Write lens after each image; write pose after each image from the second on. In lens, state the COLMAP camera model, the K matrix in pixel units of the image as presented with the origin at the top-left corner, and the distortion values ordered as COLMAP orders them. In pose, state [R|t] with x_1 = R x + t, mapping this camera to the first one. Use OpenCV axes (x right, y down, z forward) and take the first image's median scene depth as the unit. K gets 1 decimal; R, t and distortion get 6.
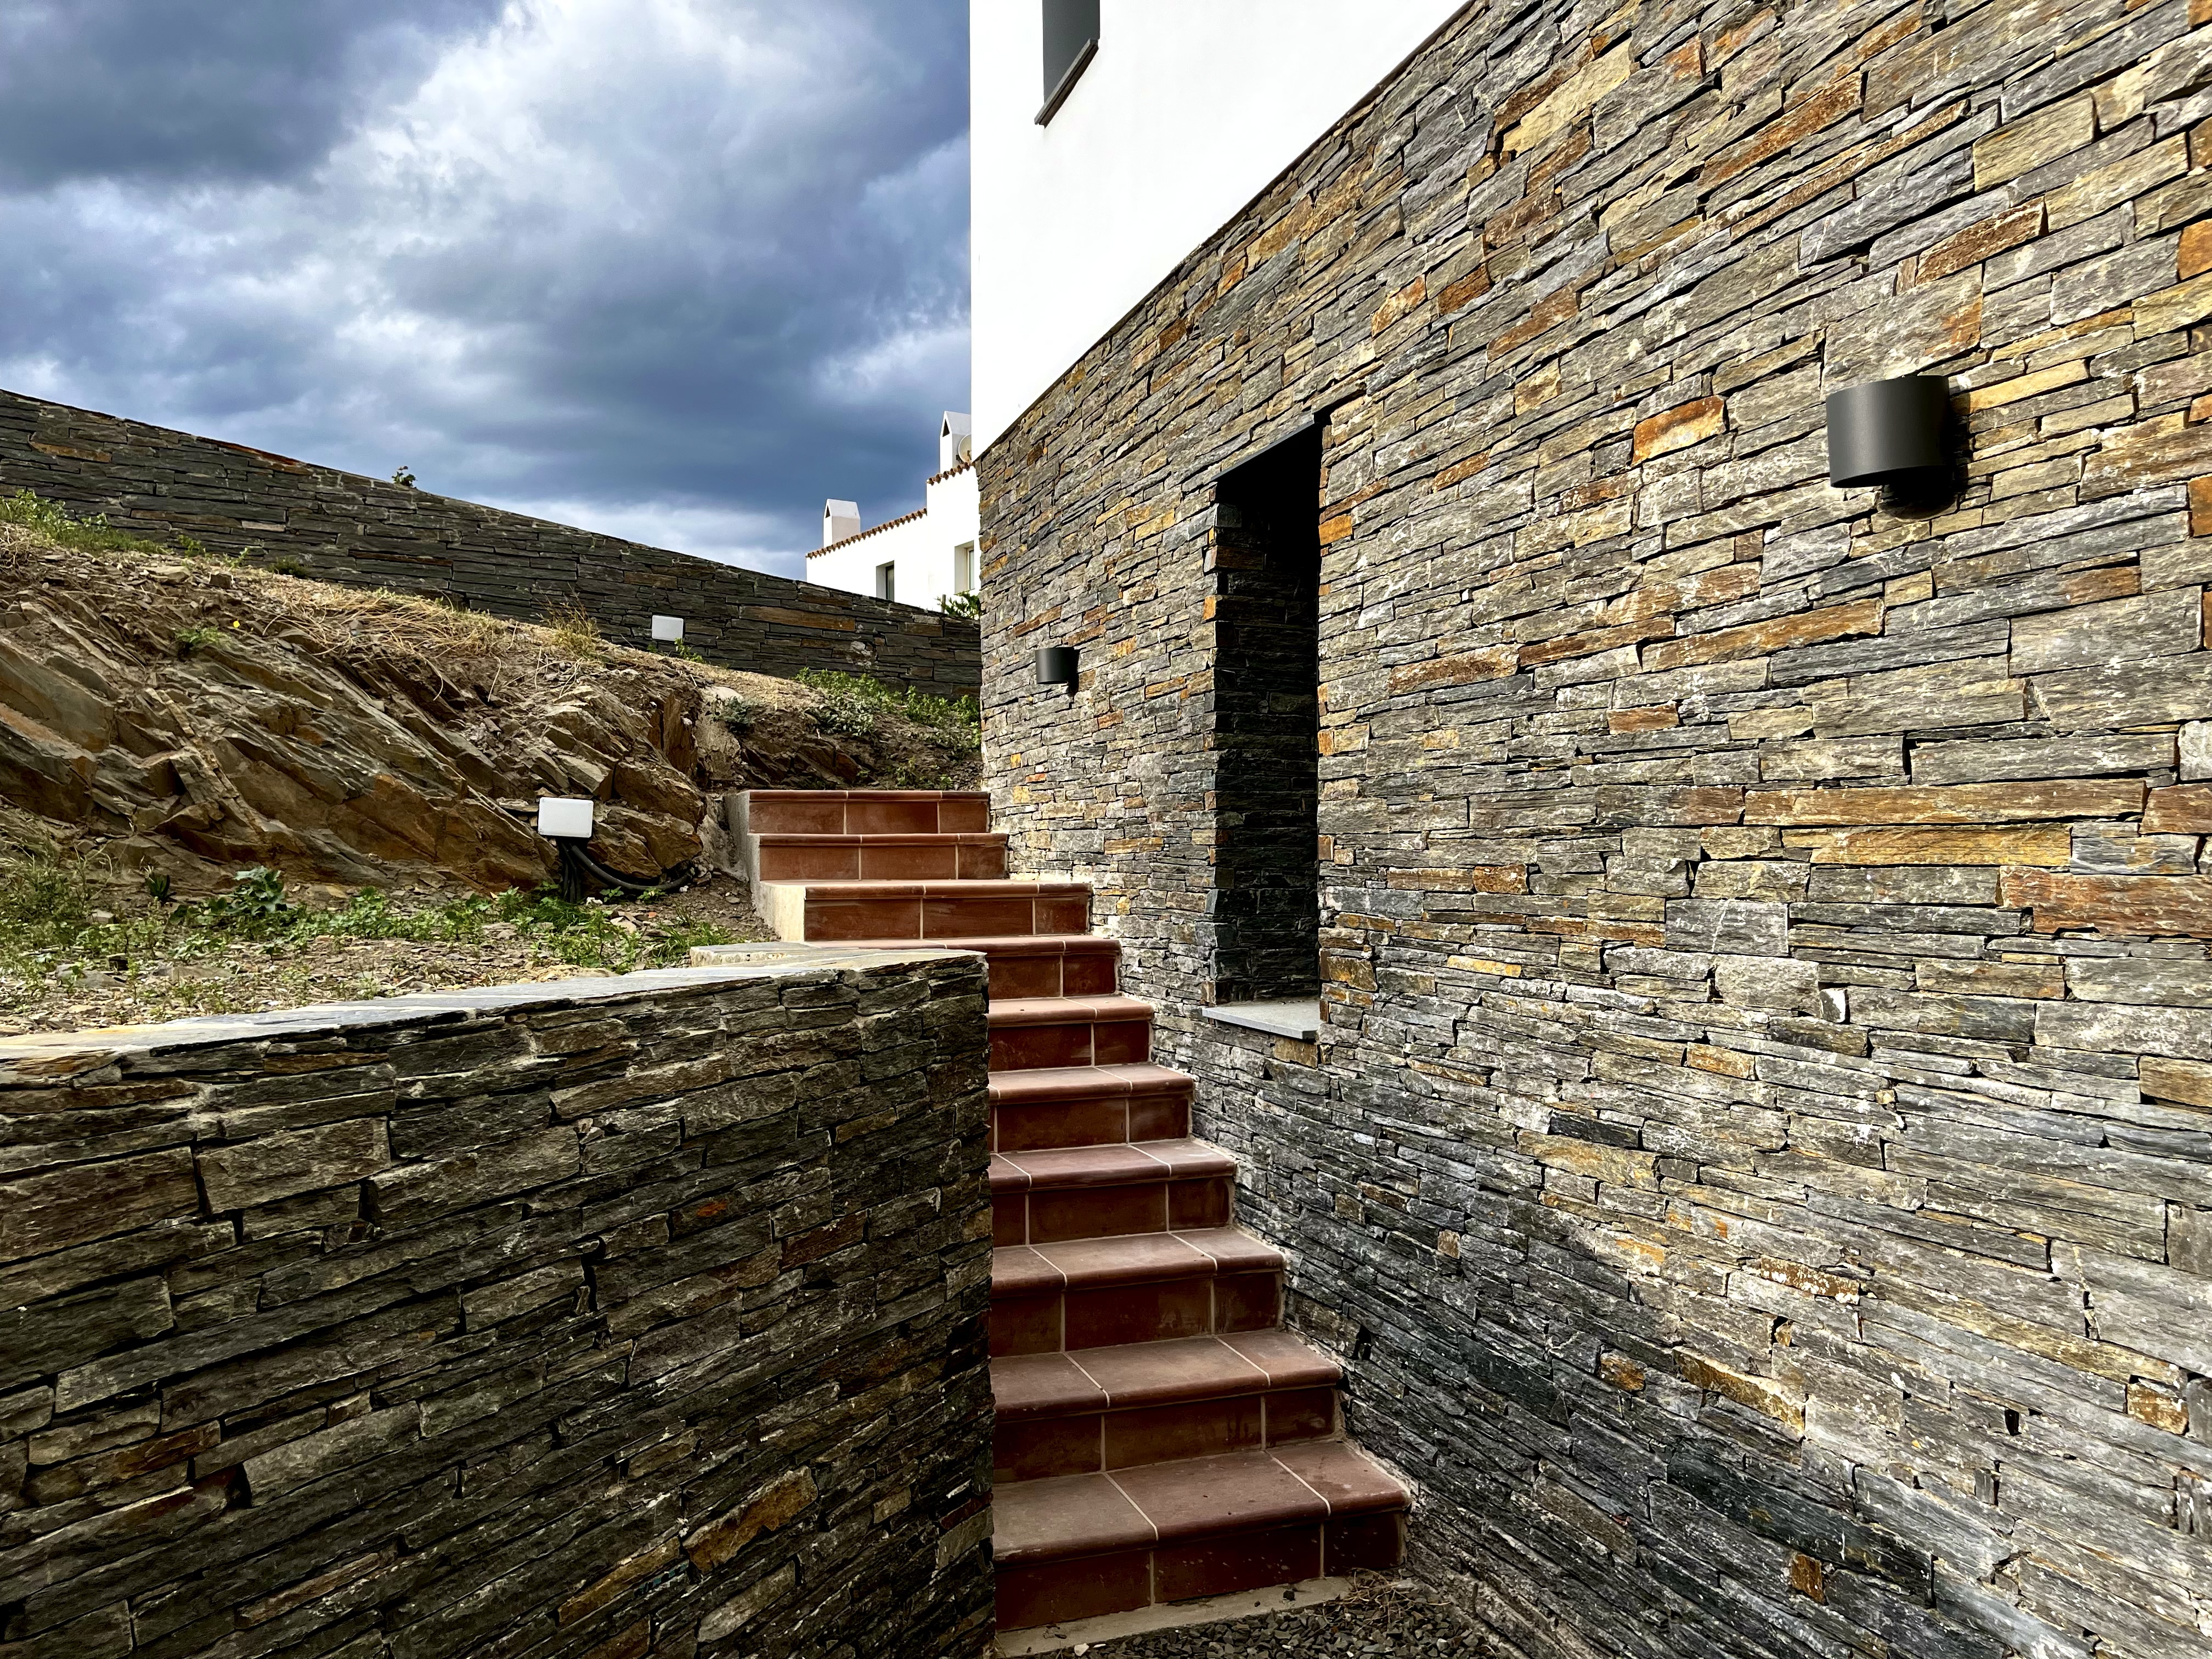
lens RADIAL K [[1681.5, 0, 1097.1], [0, 1681.5, 845.6], [0, 0, 1]] dist [0.063286, -0.085253]
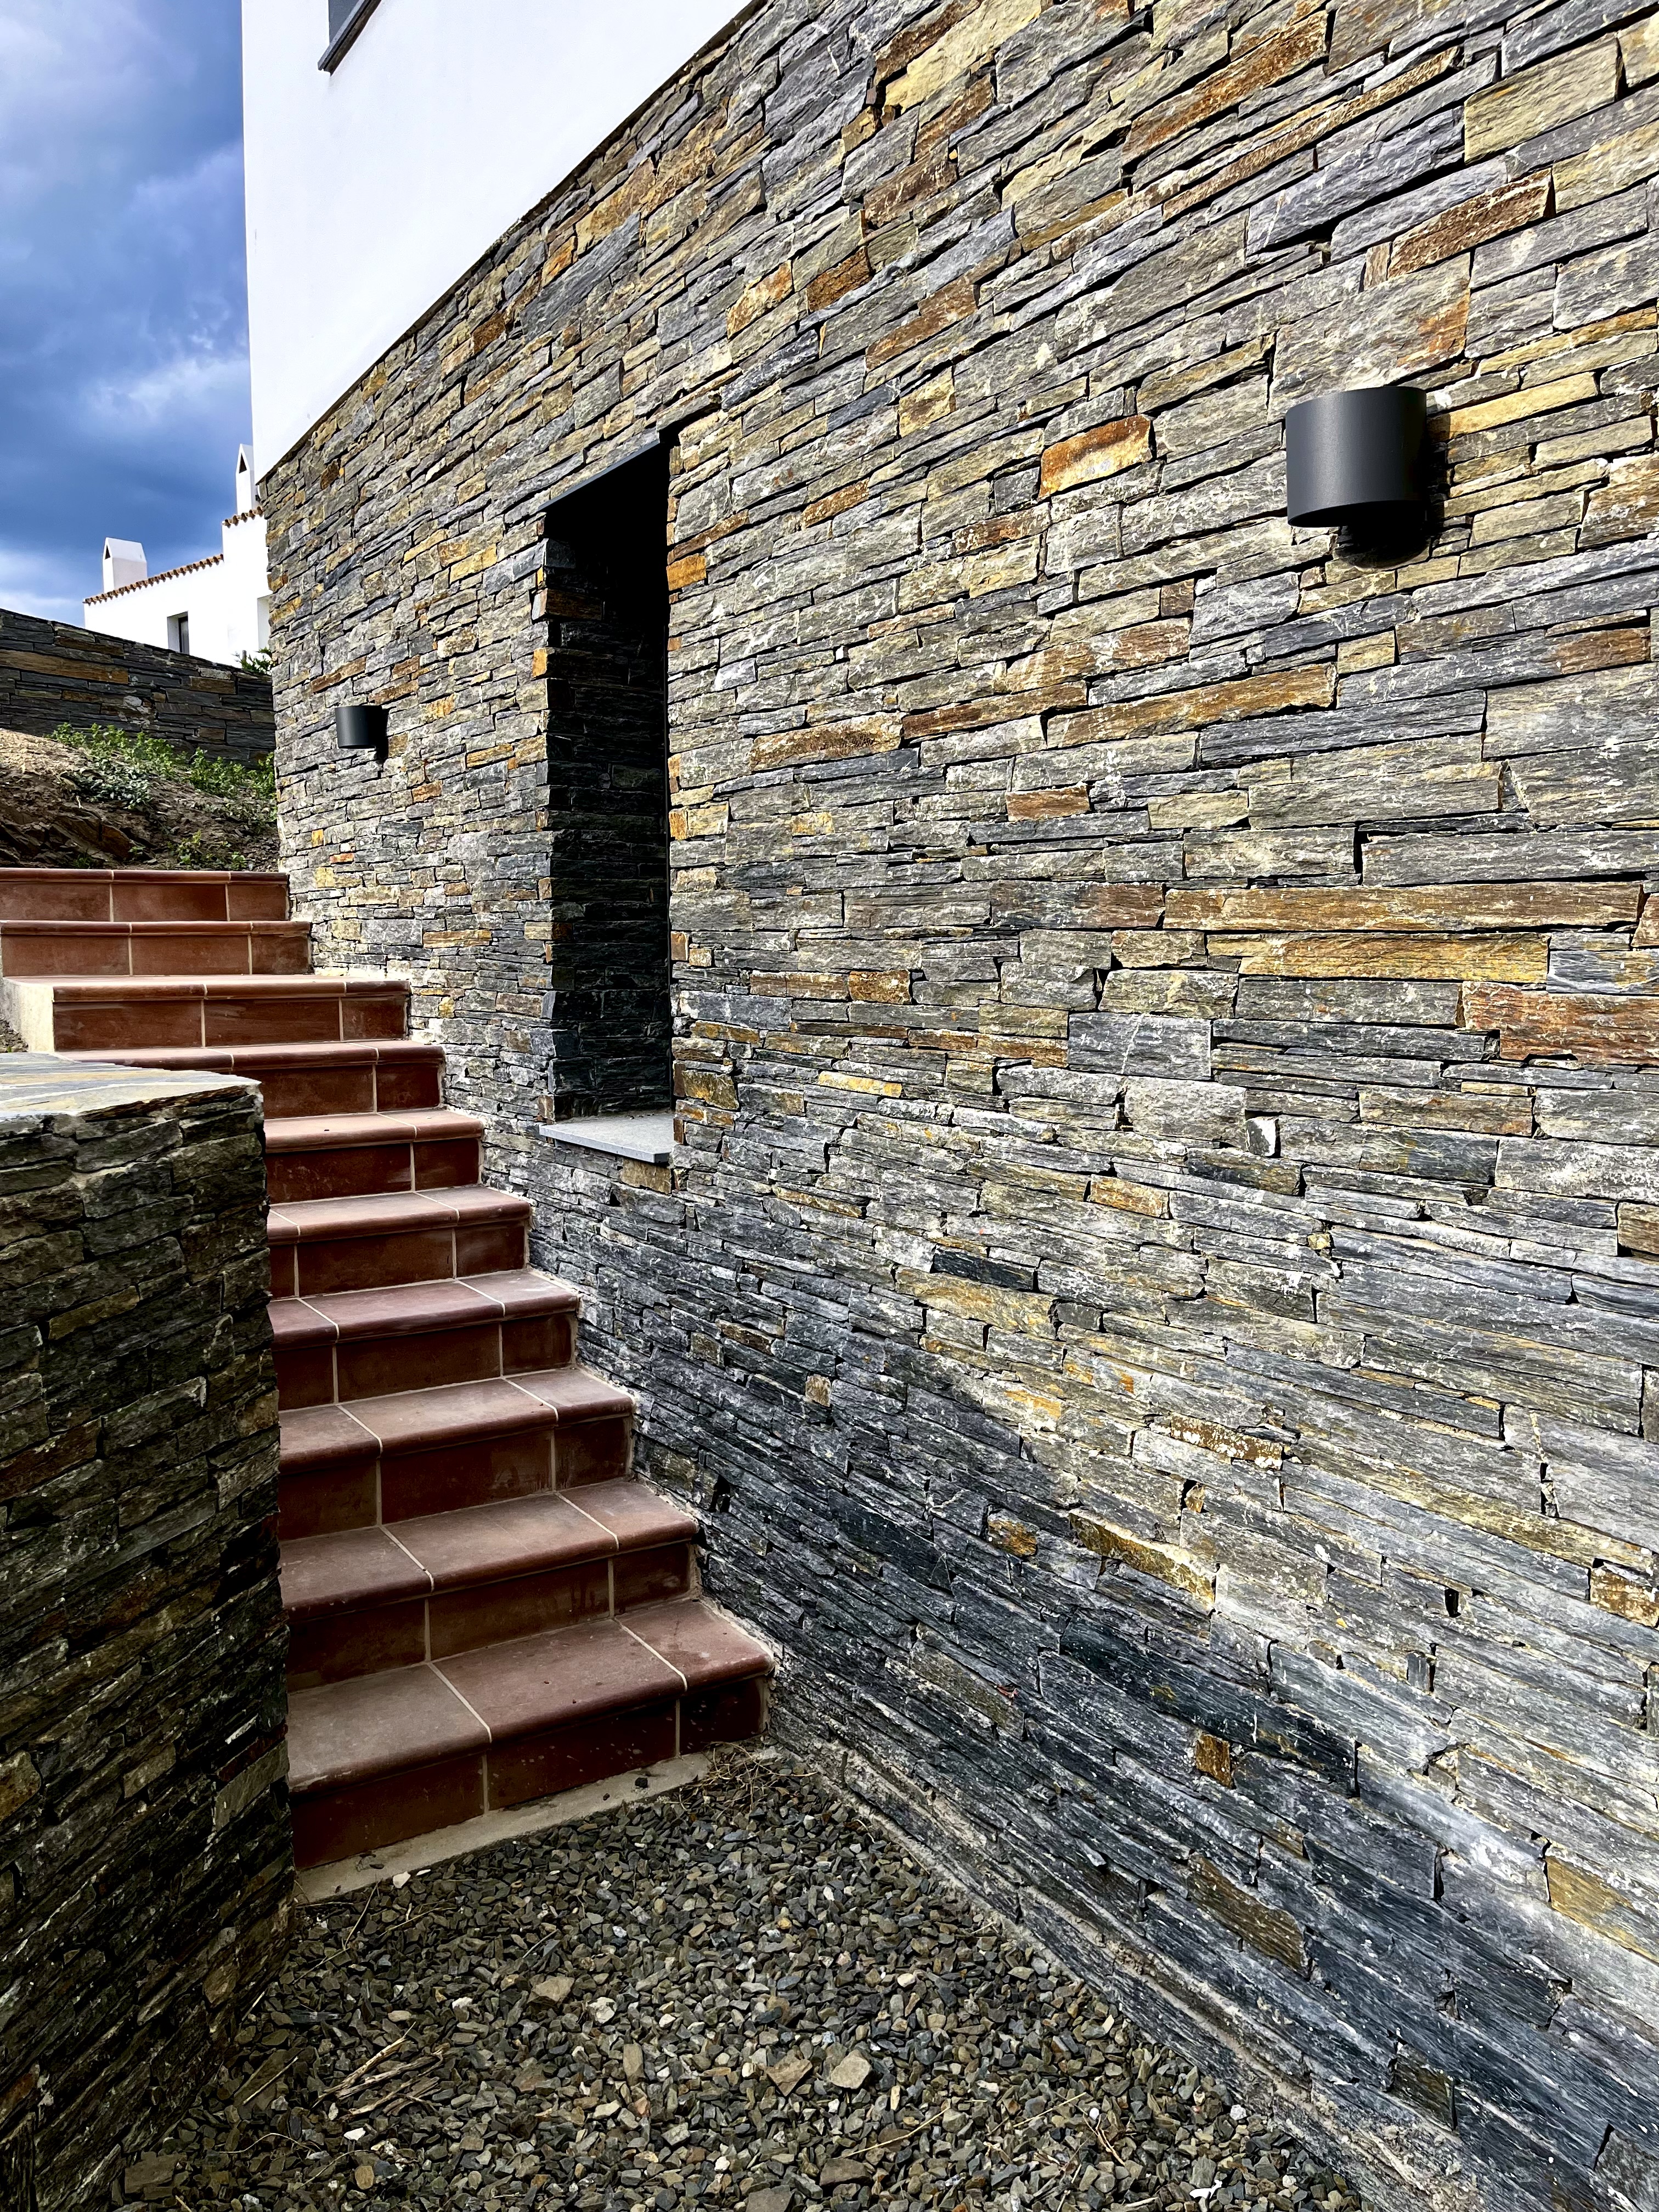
lens RADIAL K [[1681.5, 0, 836.1], [0, 1681.5, 1093.2], [0, 0, 1]] dist [0.063286, -0.085253]
pose [[0.972322, -0.019581, 0.232823, 0.013676], [-0.003099, 0.995314, 0.096650, -0.009845], [-0.233625, -0.094696, 0.967705, 0.168738]]
